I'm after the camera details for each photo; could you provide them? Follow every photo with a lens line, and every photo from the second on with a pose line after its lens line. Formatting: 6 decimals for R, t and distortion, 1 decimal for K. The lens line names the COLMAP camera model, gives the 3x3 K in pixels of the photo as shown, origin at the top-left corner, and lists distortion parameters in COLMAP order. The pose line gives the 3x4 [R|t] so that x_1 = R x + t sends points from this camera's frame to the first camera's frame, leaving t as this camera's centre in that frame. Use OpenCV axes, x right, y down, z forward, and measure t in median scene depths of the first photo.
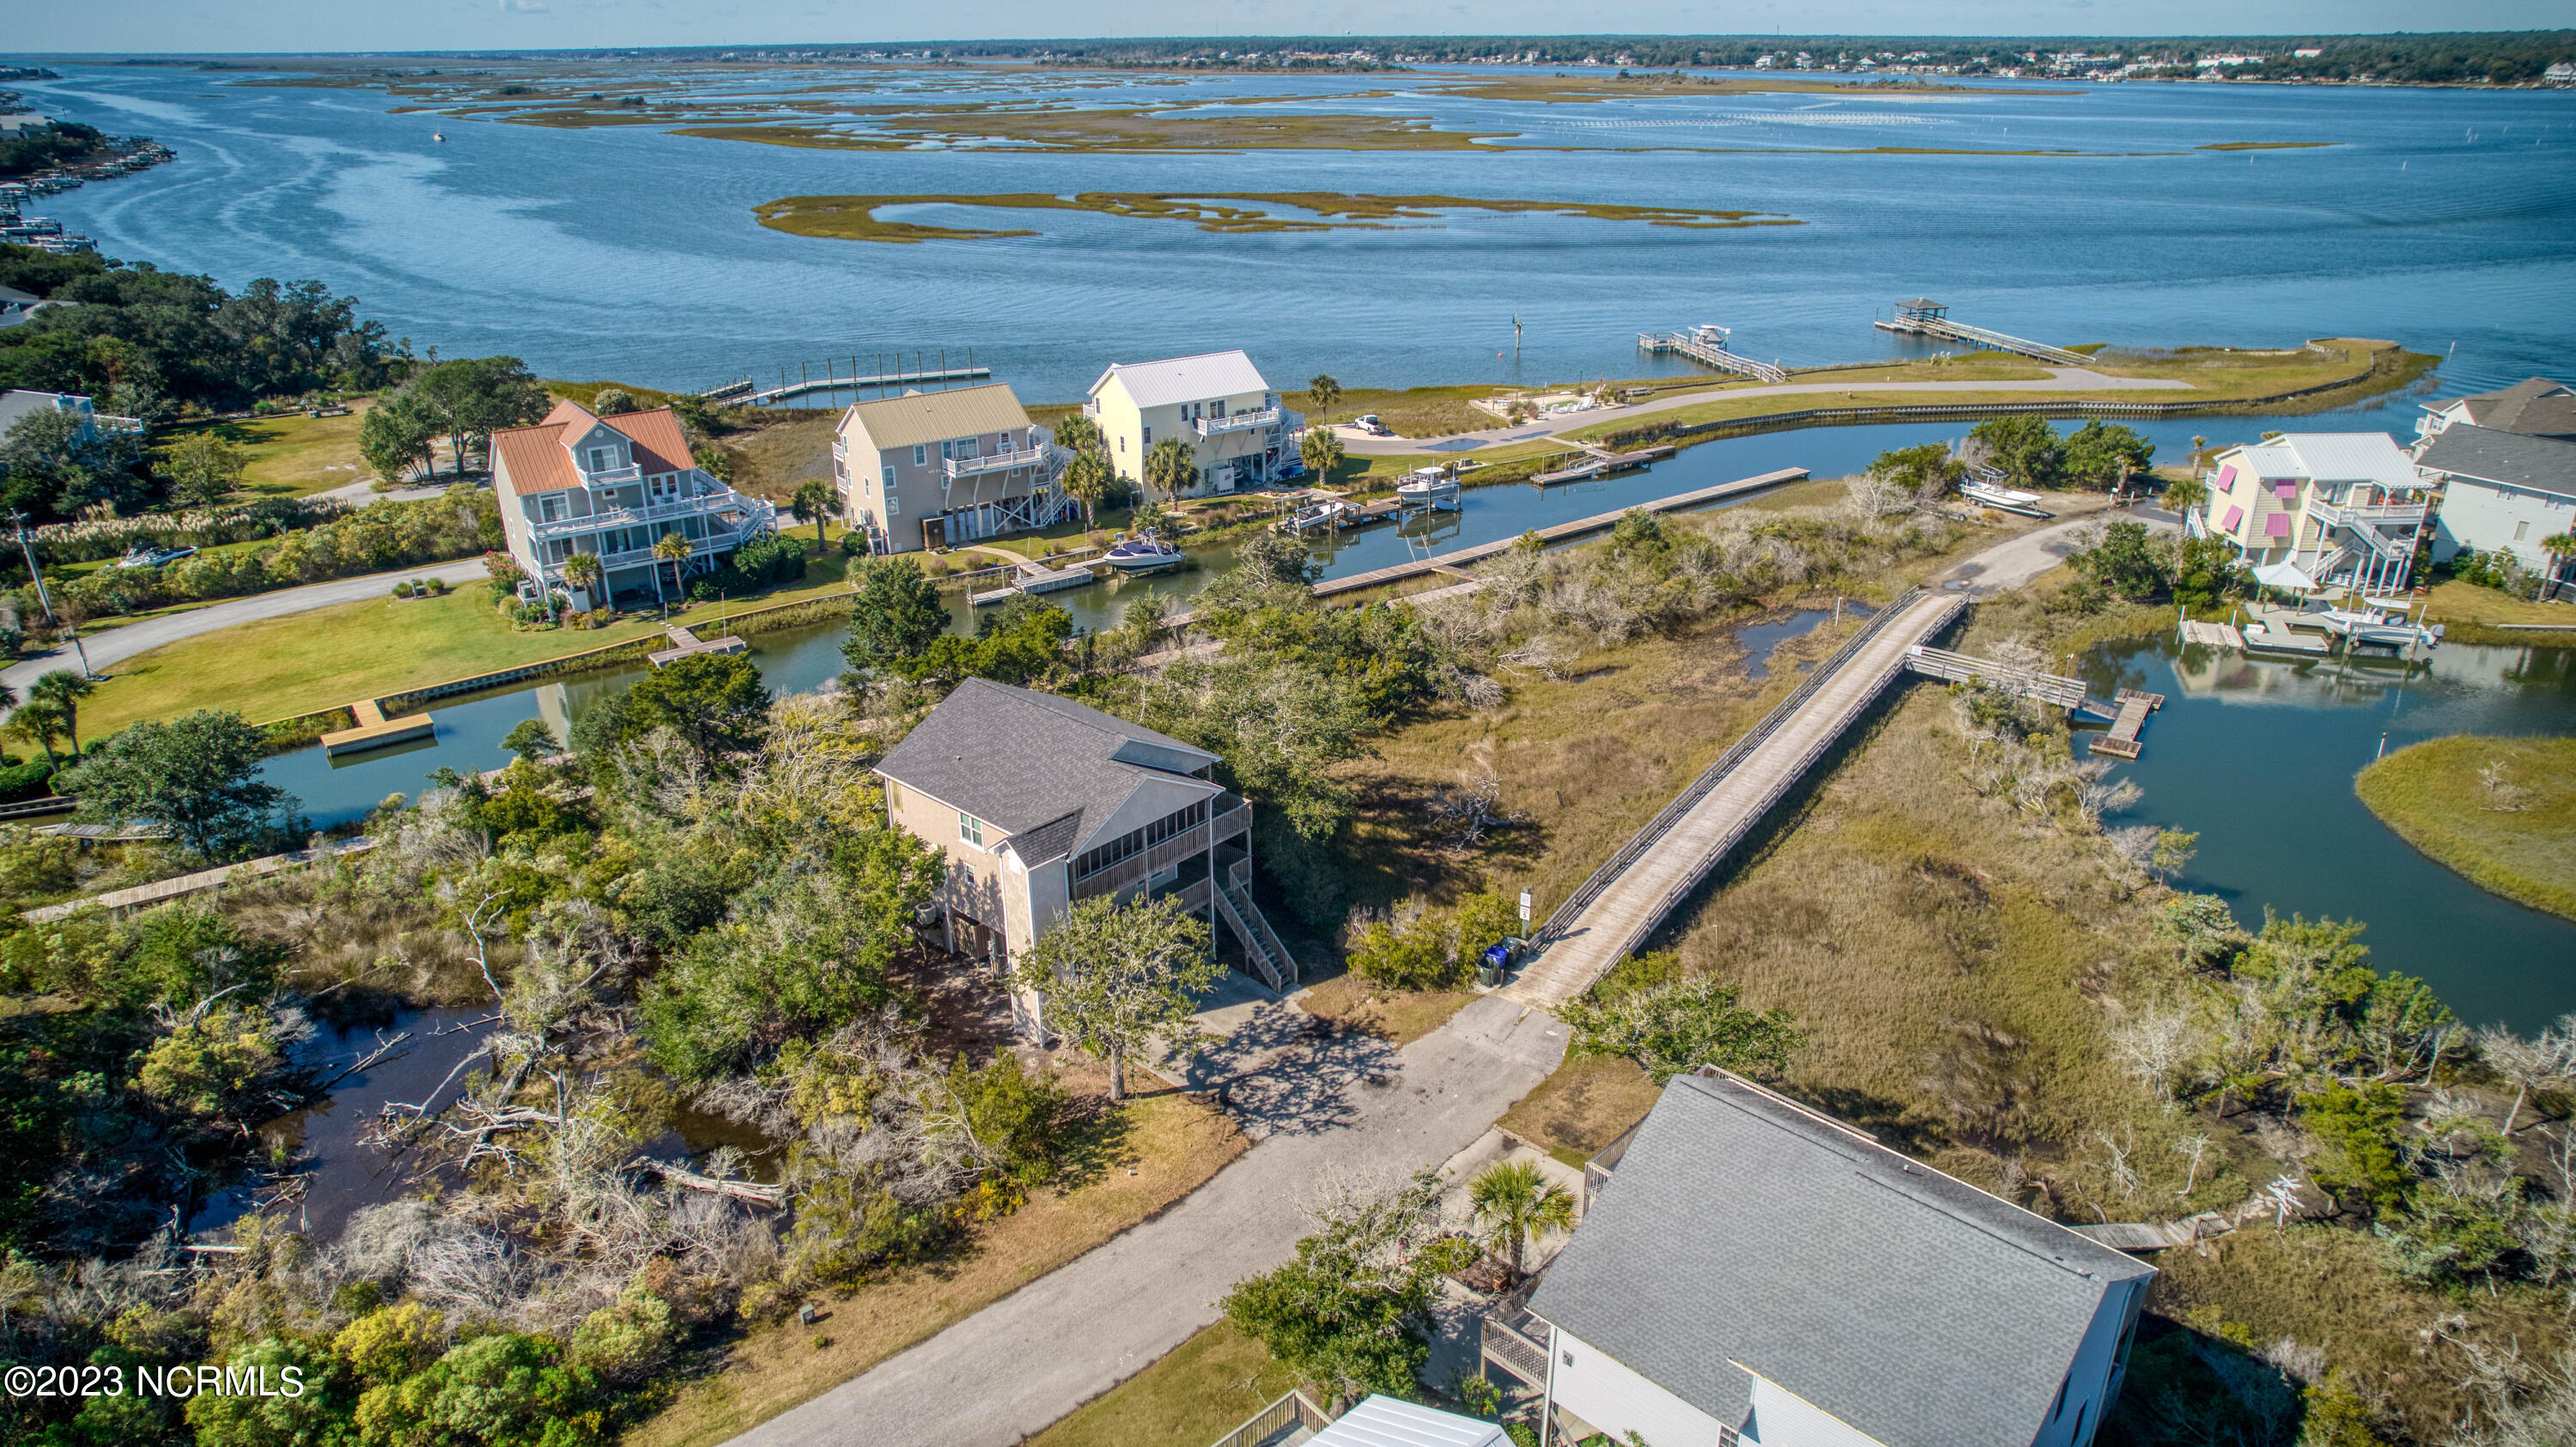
lens RADIAL K [[1640.8, 0, 1296.8], [0, 1640.8, 736.1], [0, 0, 1]] dist [-0.069314, 0.062866]
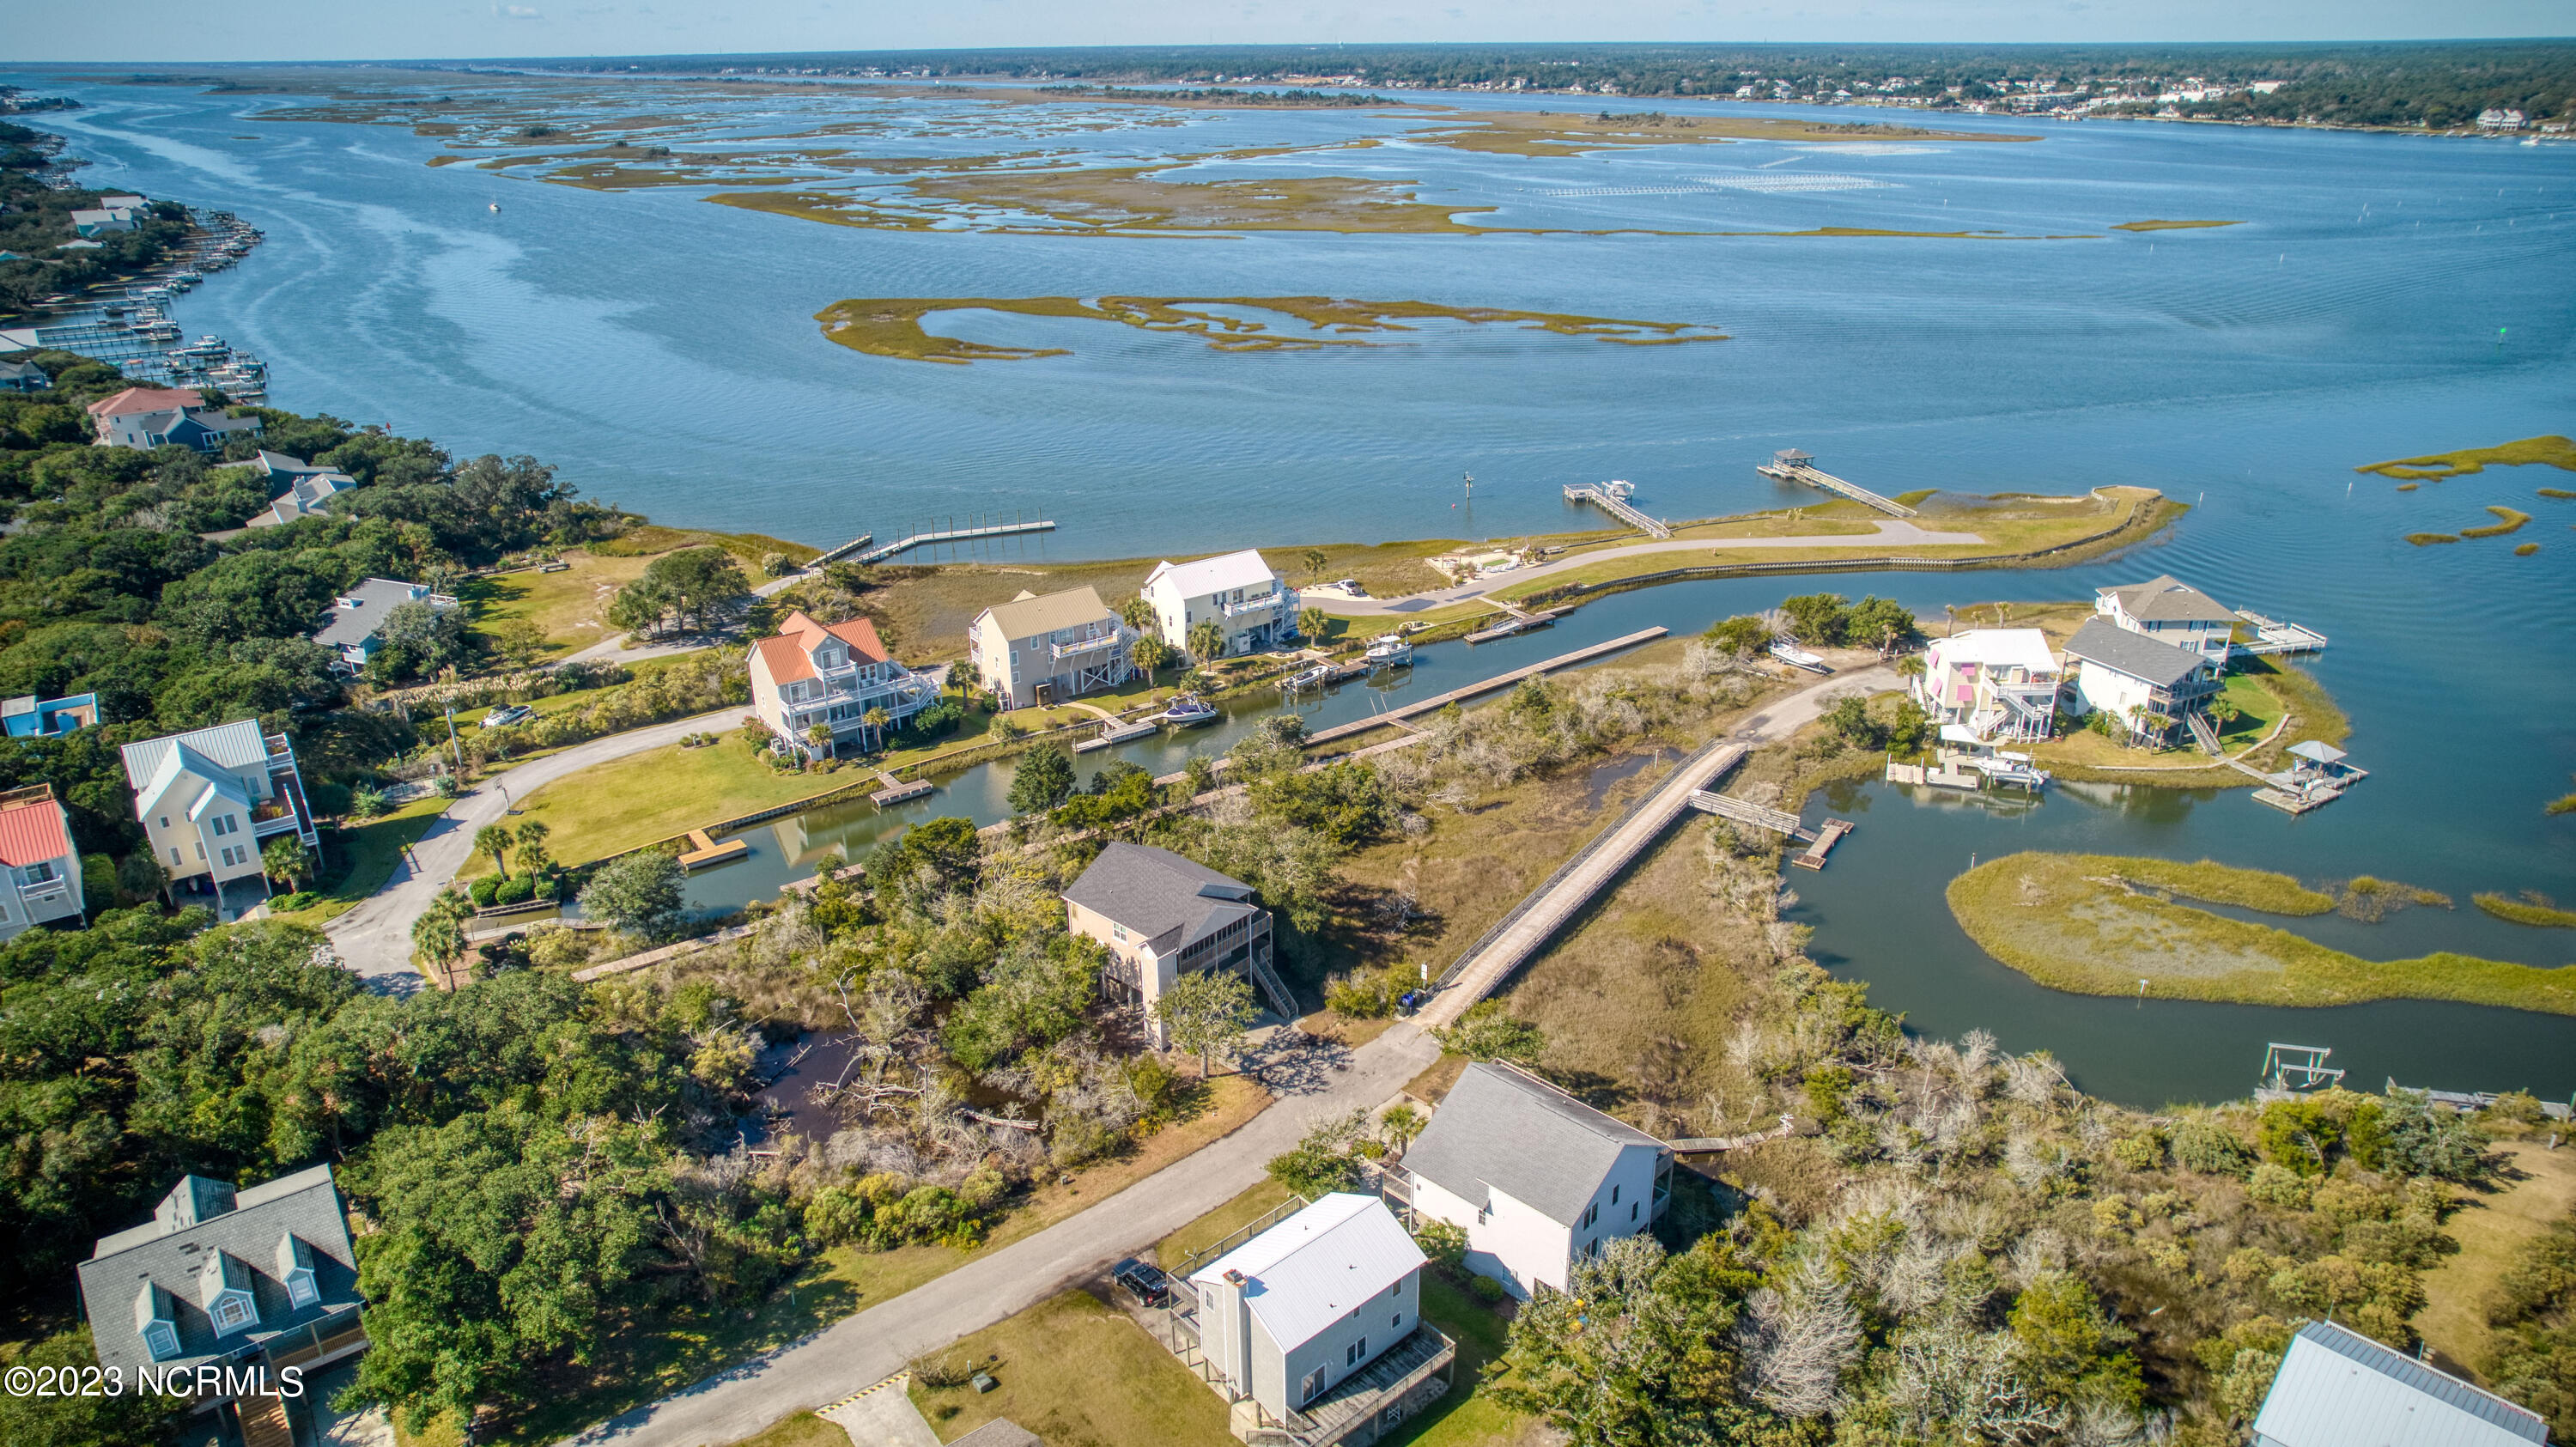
lens RADIAL K [[1640.8, 0, 1296.8], [0, 1640.8, 736.1], [0, 0, 1]] dist [-0.069314, 0.062866]
pose [[0.999992, -0.002933, 0.002840, -0.003543], [0.002938, 0.999994, -0.001595, -0.103992], [-0.002835, 0.001603, 0.999995, -0.545566]]
